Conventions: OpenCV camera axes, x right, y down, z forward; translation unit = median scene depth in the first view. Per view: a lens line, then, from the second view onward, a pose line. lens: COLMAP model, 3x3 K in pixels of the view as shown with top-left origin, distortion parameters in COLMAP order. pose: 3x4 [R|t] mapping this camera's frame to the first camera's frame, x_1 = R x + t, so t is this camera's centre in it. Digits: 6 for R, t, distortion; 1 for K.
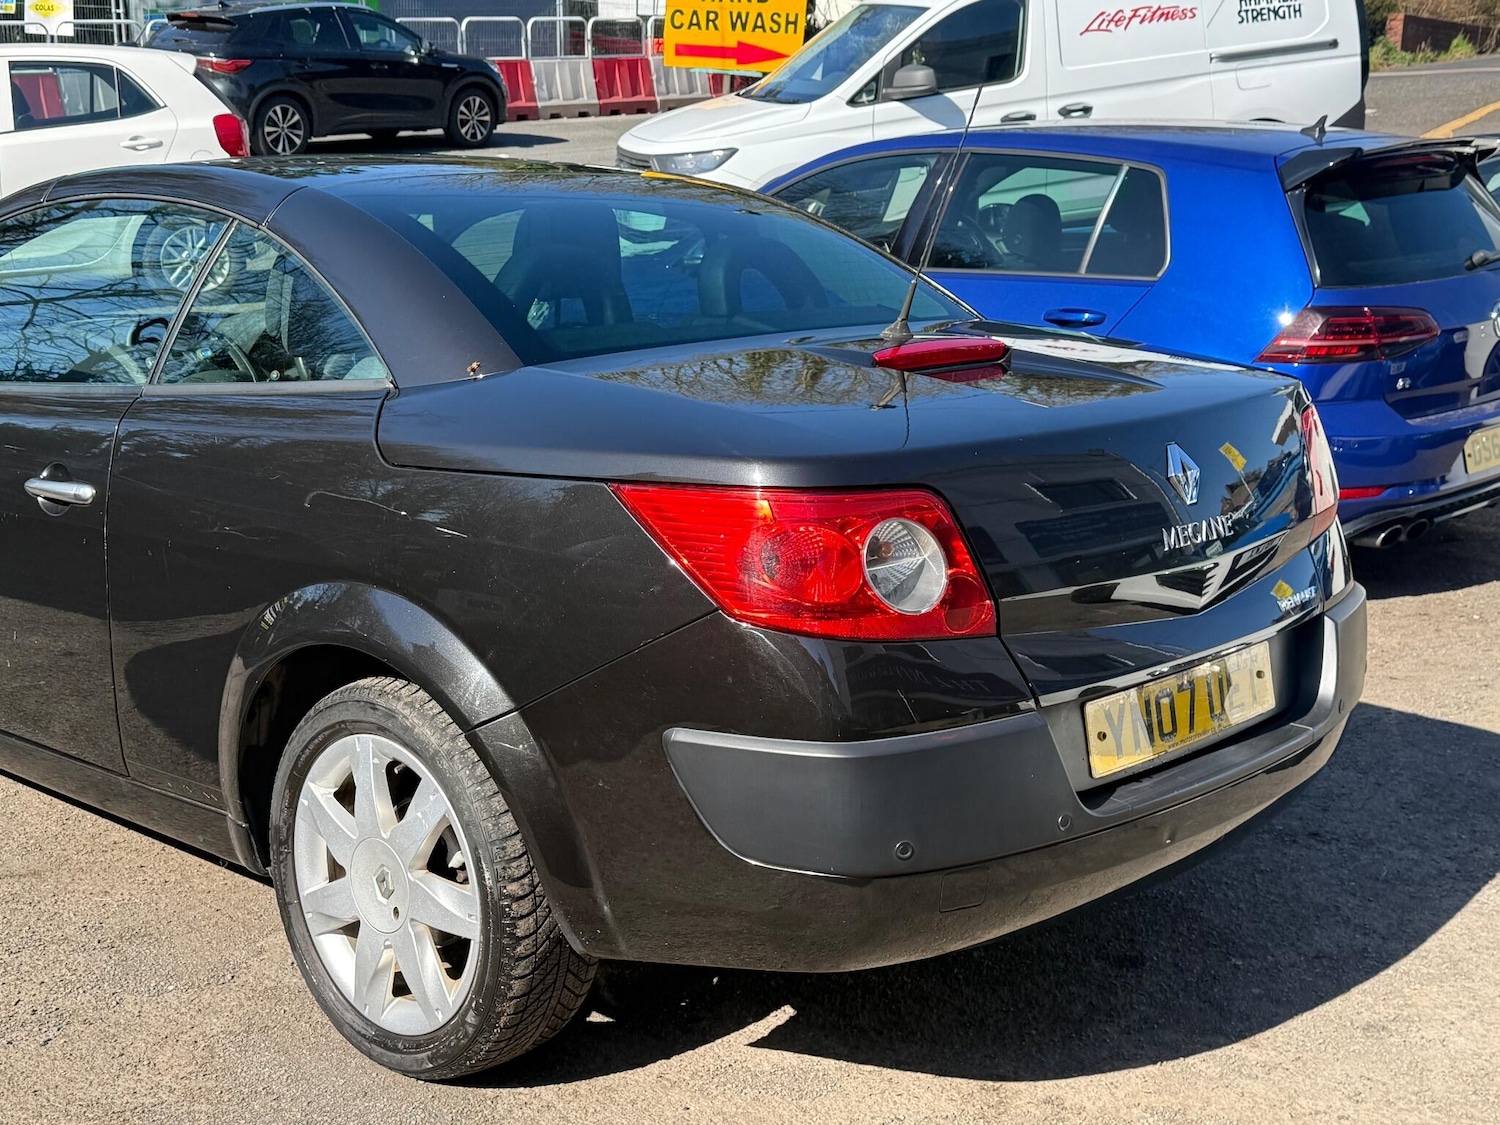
lens RADIAL K [[1942.7, 0, 763.7], [0, 1942.7, 555.4], [0, 0, 1]] dist [0.209188, -0.527184]
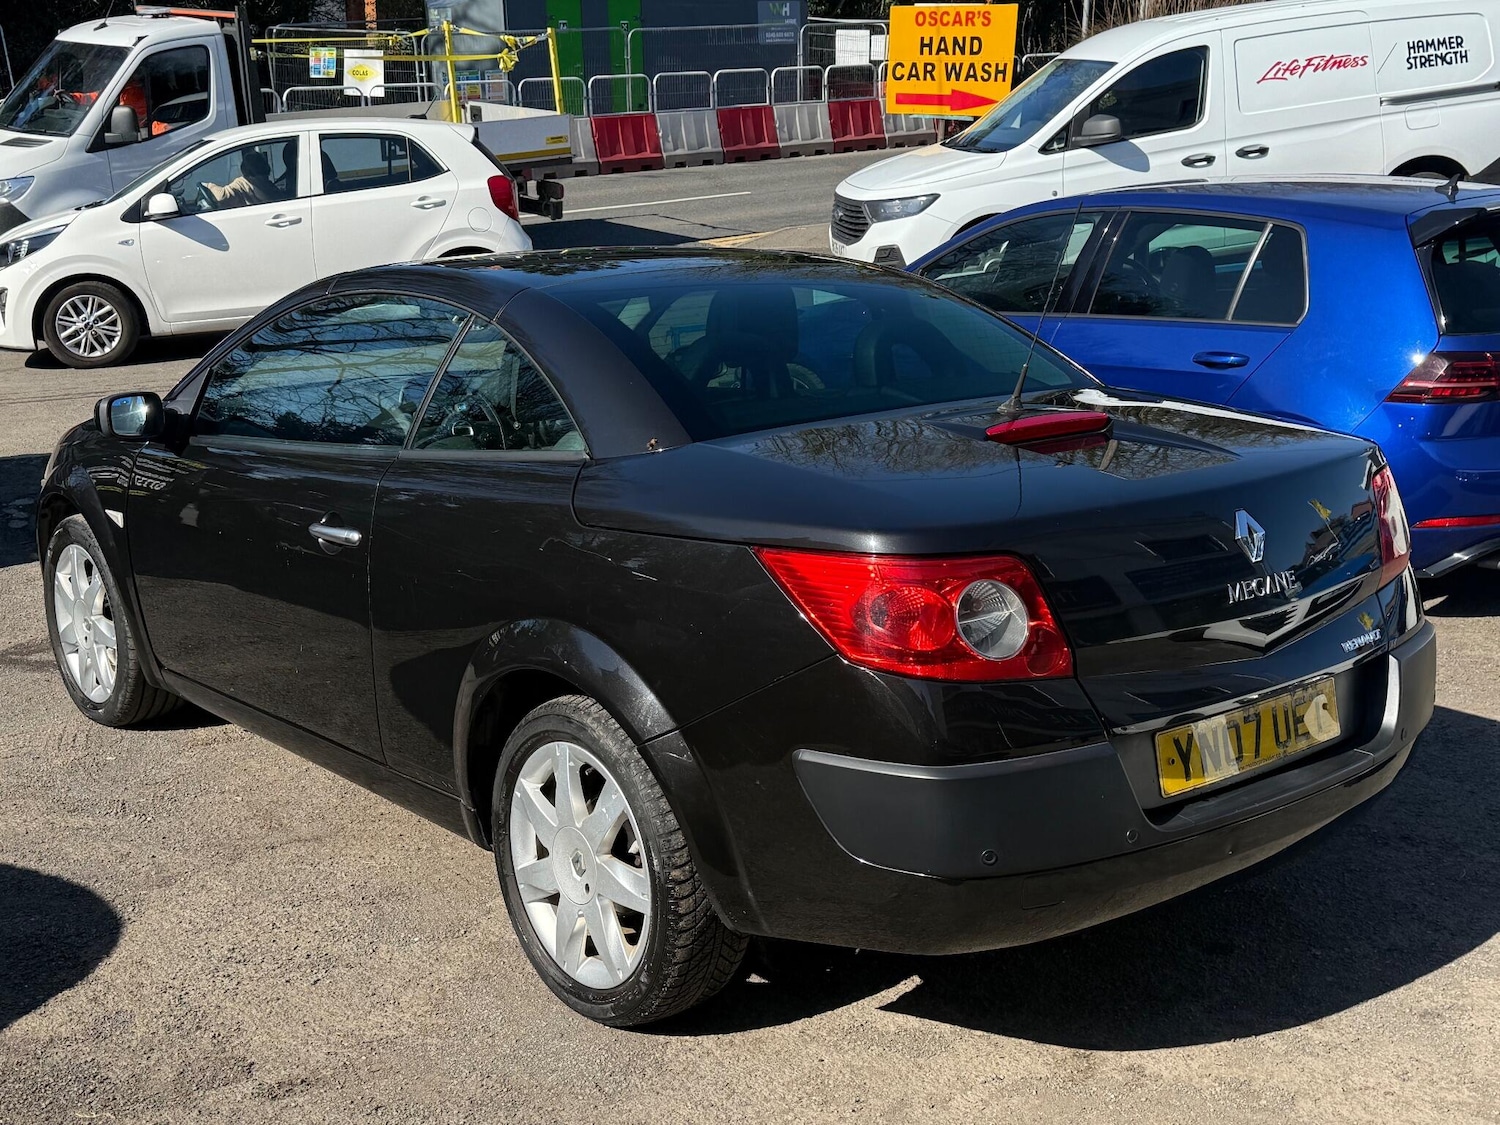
lens RADIAL K [[1788.2, 0, 784.4], [0, 1788.2, 529.3], [0, 0, 1]] dist [0.233523, -0.653928]
pose [[0.991581, 0.007945, -0.129241, 0.073787], [-0.007146, 0.999952, 0.006651, -0.047350], [0.129288, -0.005671, 0.991591, -0.094030]]
